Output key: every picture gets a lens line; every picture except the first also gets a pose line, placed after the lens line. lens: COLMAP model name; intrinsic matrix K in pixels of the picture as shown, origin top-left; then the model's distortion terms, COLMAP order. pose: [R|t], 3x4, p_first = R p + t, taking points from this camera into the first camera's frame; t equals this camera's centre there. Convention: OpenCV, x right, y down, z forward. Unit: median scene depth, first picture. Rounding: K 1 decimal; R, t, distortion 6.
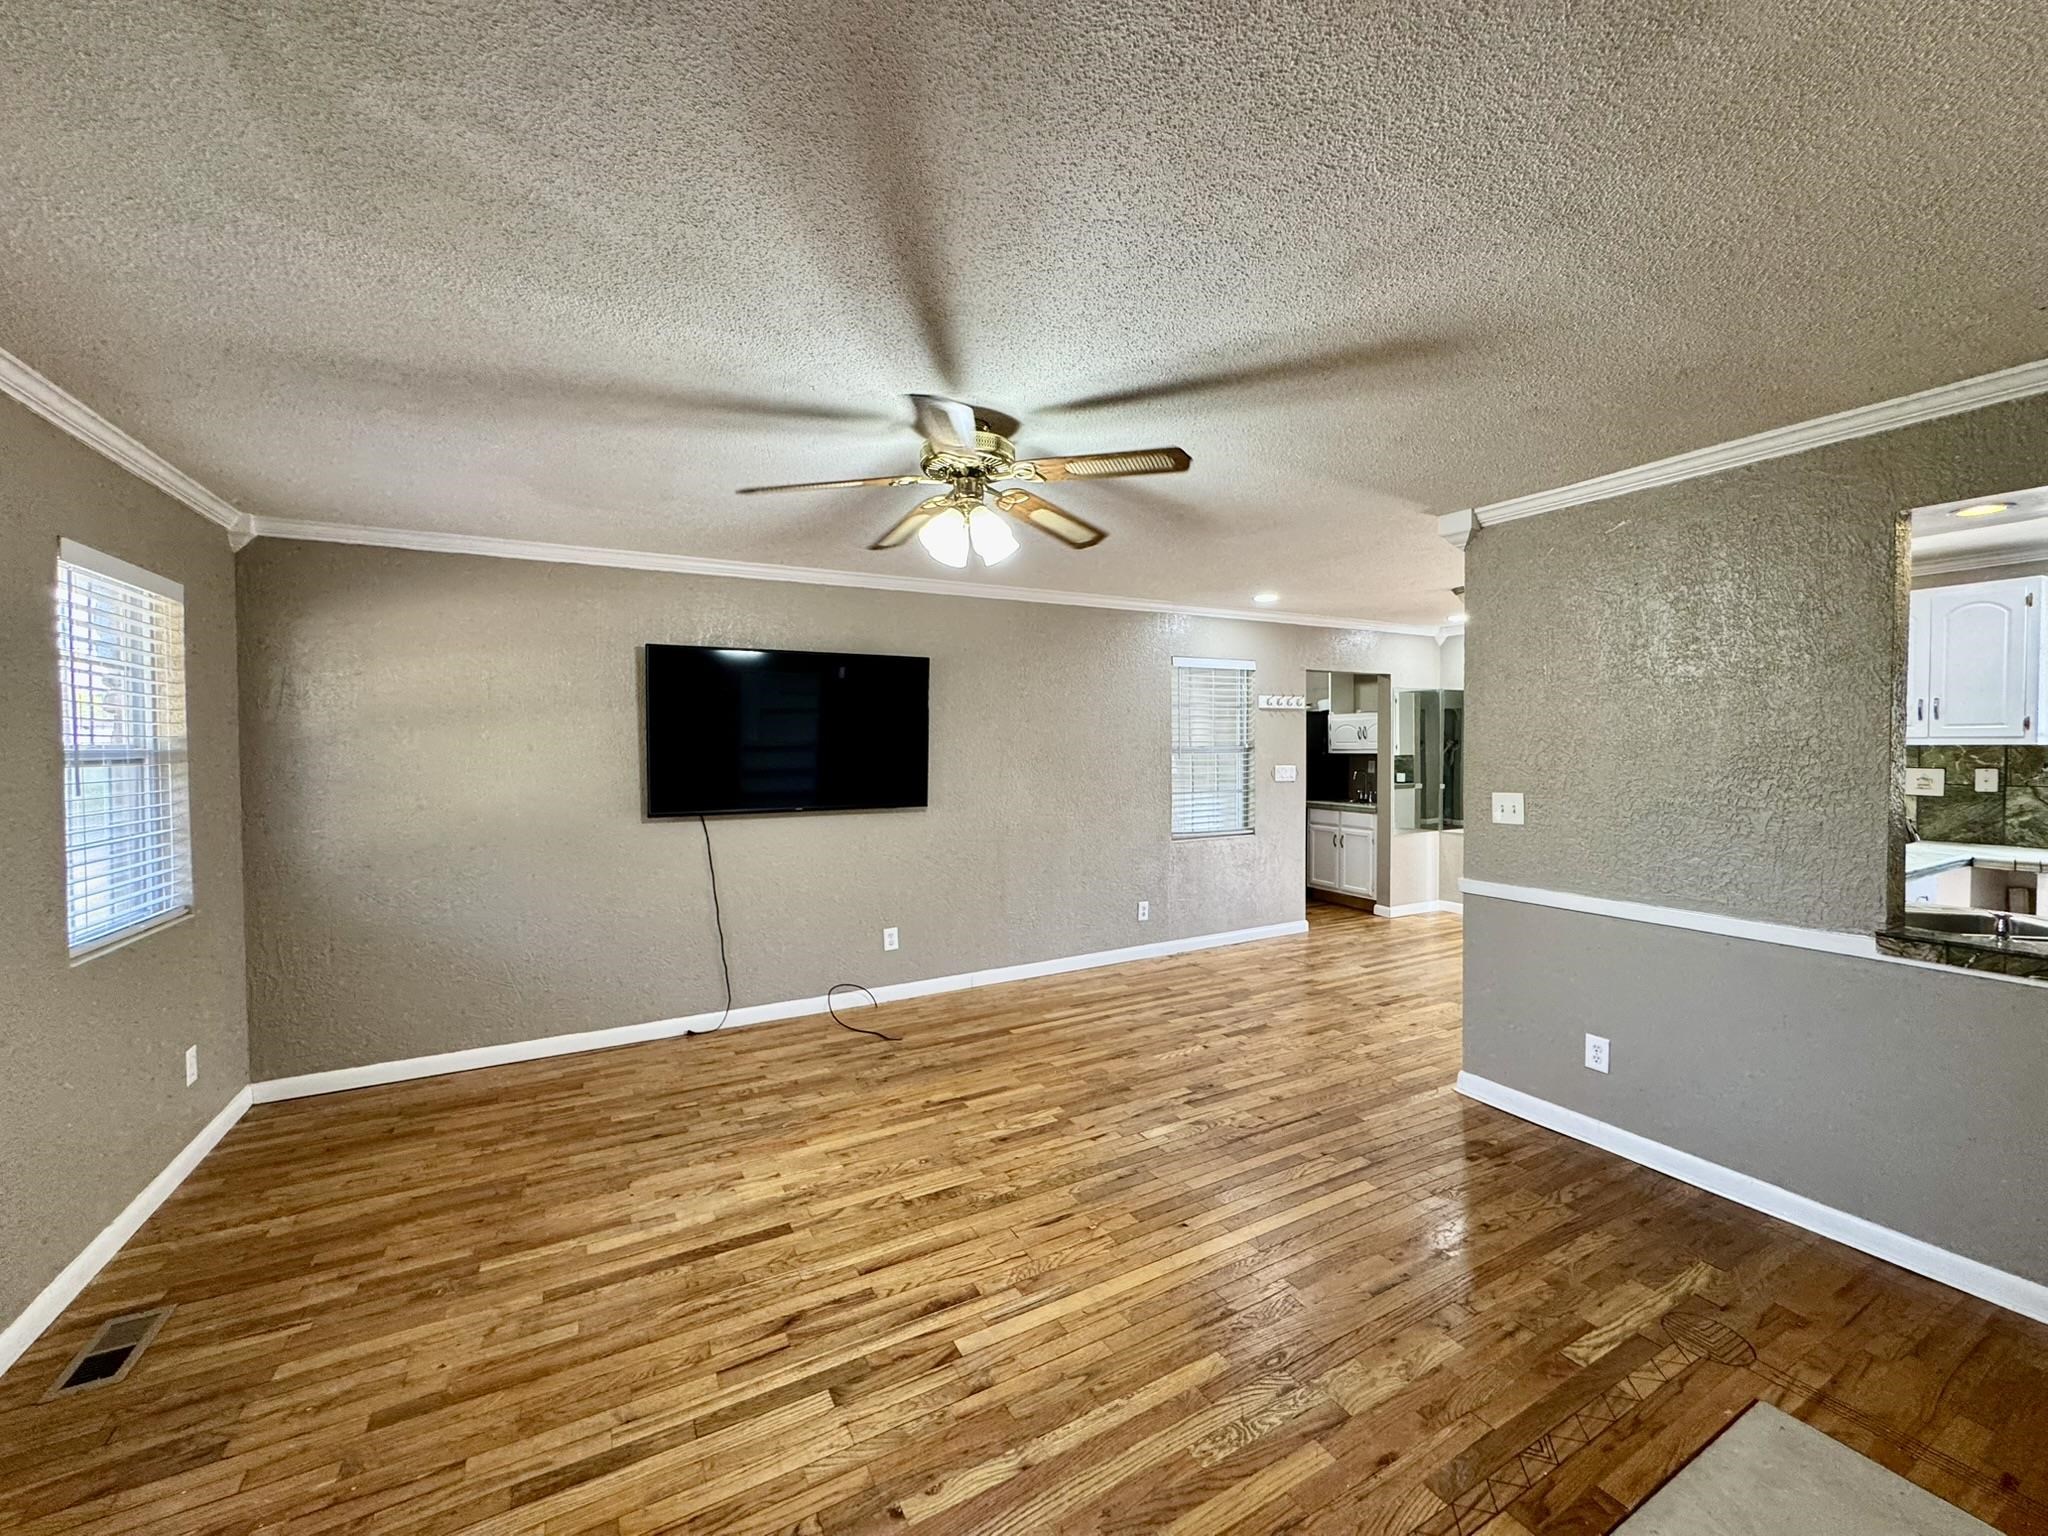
lens RADIAL K [[814.8, 0, 1024.0], [0, 814.8, 768.0], [0, 0, 1]] dist [-0.003617, 0.000249]
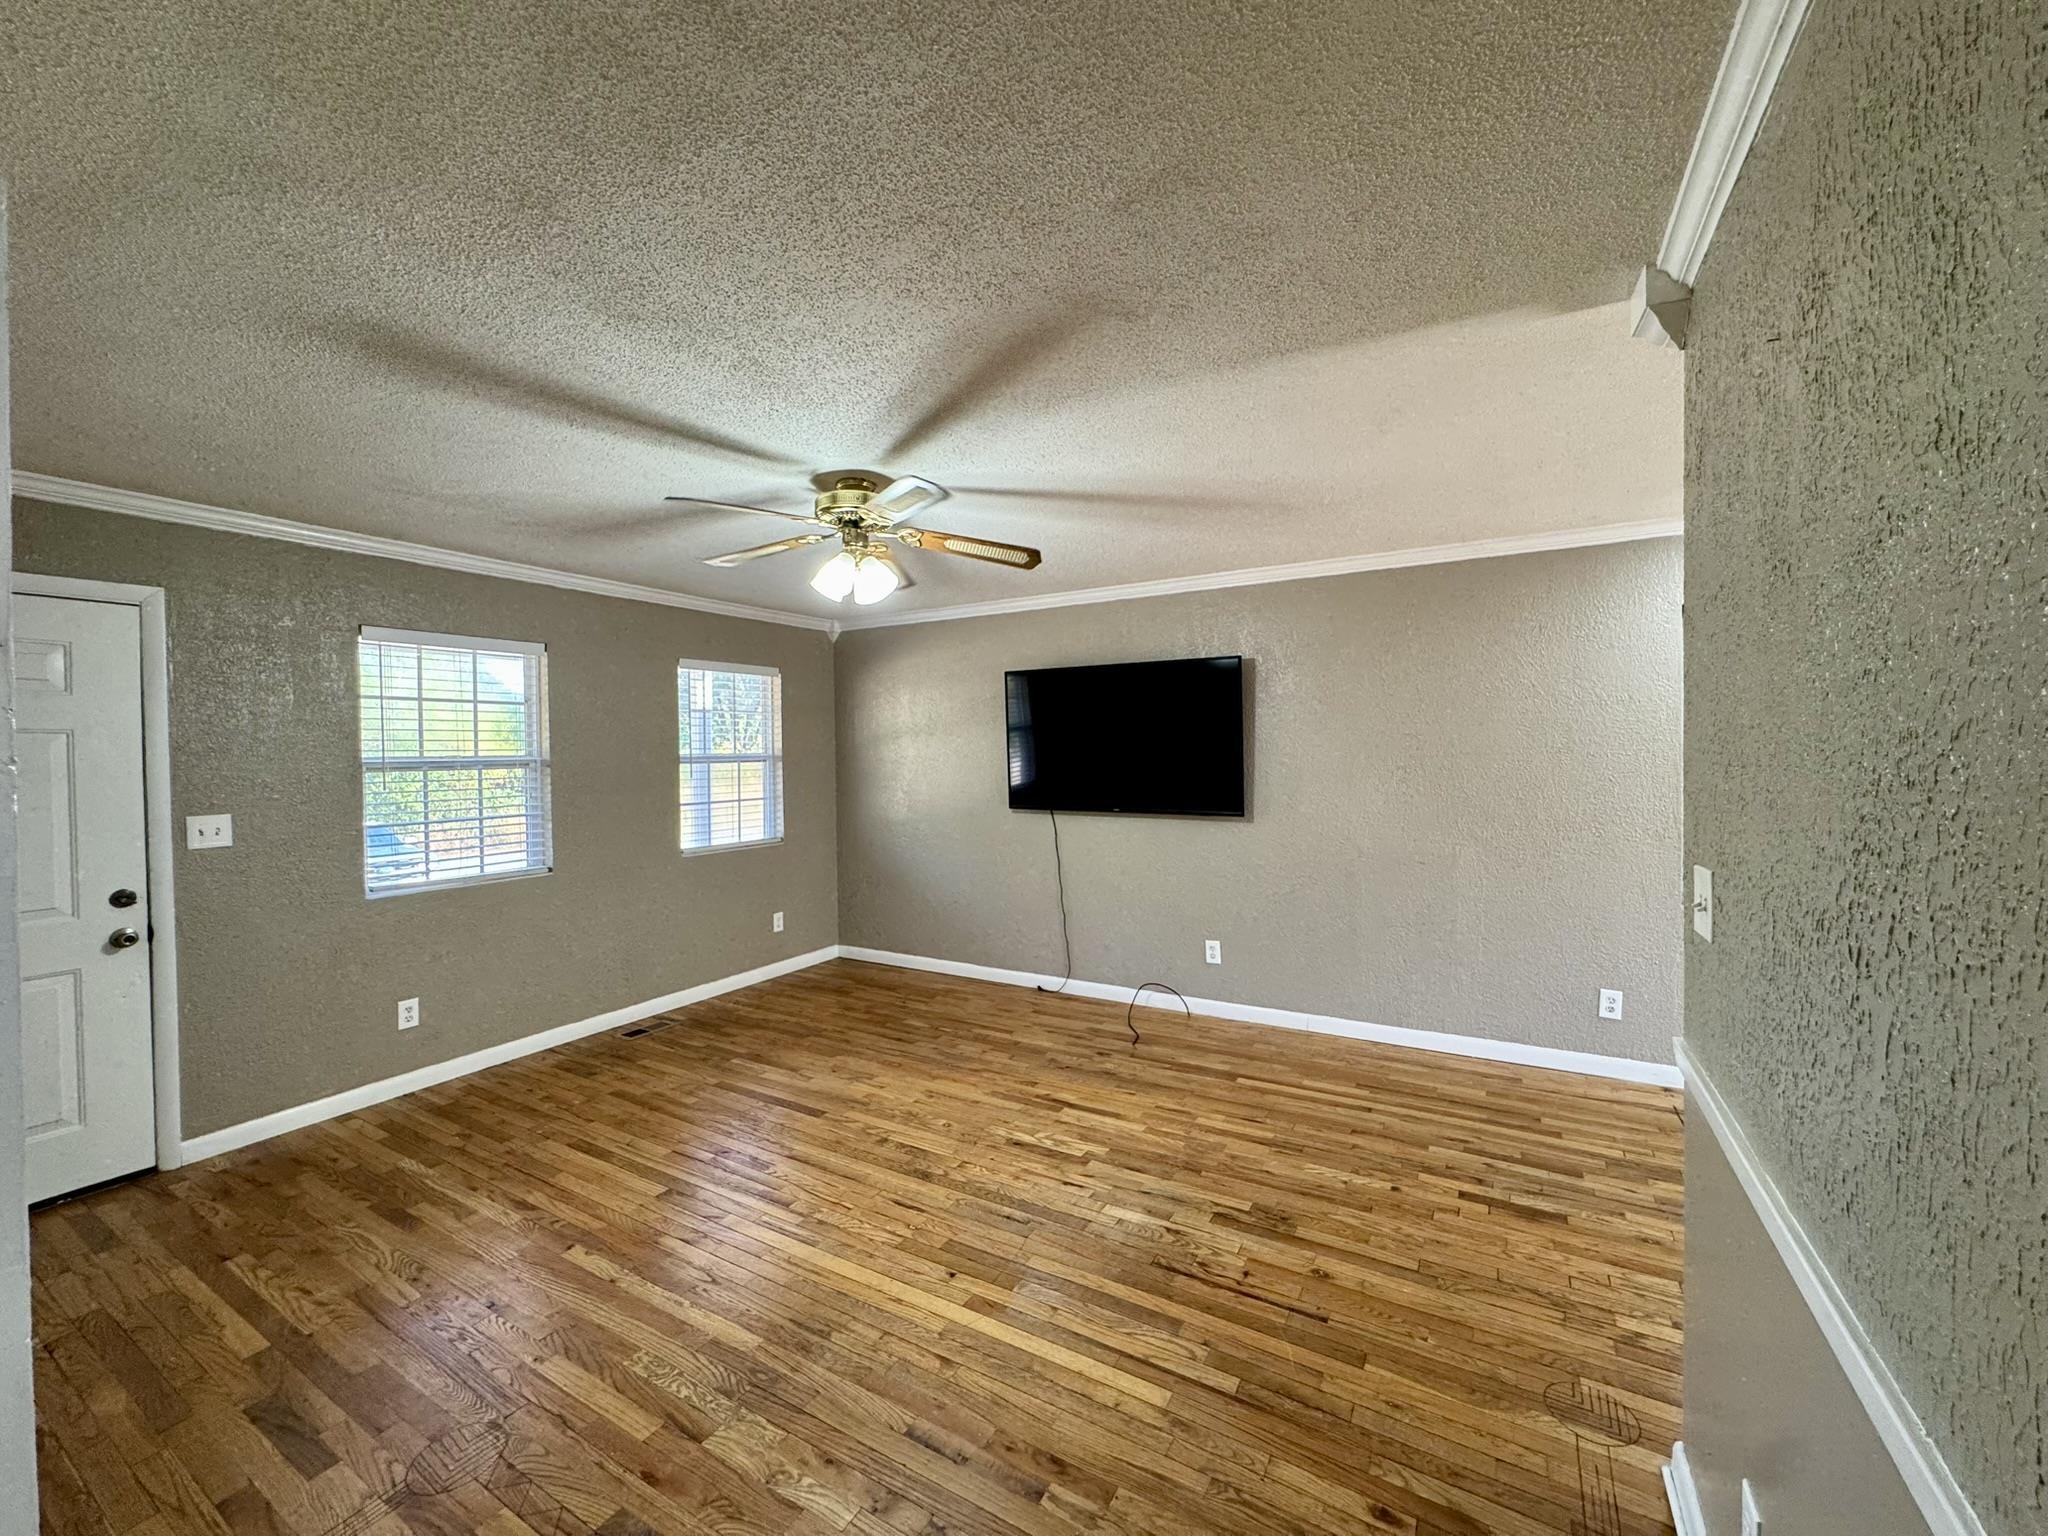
lens RADIAL K [[814.8, 0, 1024.0], [0, 814.8, 768.0], [0, 0, 1]] dist [-0.003617, 0.000249]
pose [[0.515986, 0.019637, -0.856372, 0.769185], [-0.017458, 0.999771, 0.012406, -0.022197], [0.856419, 0.008549, 0.516210, 0.439974]]
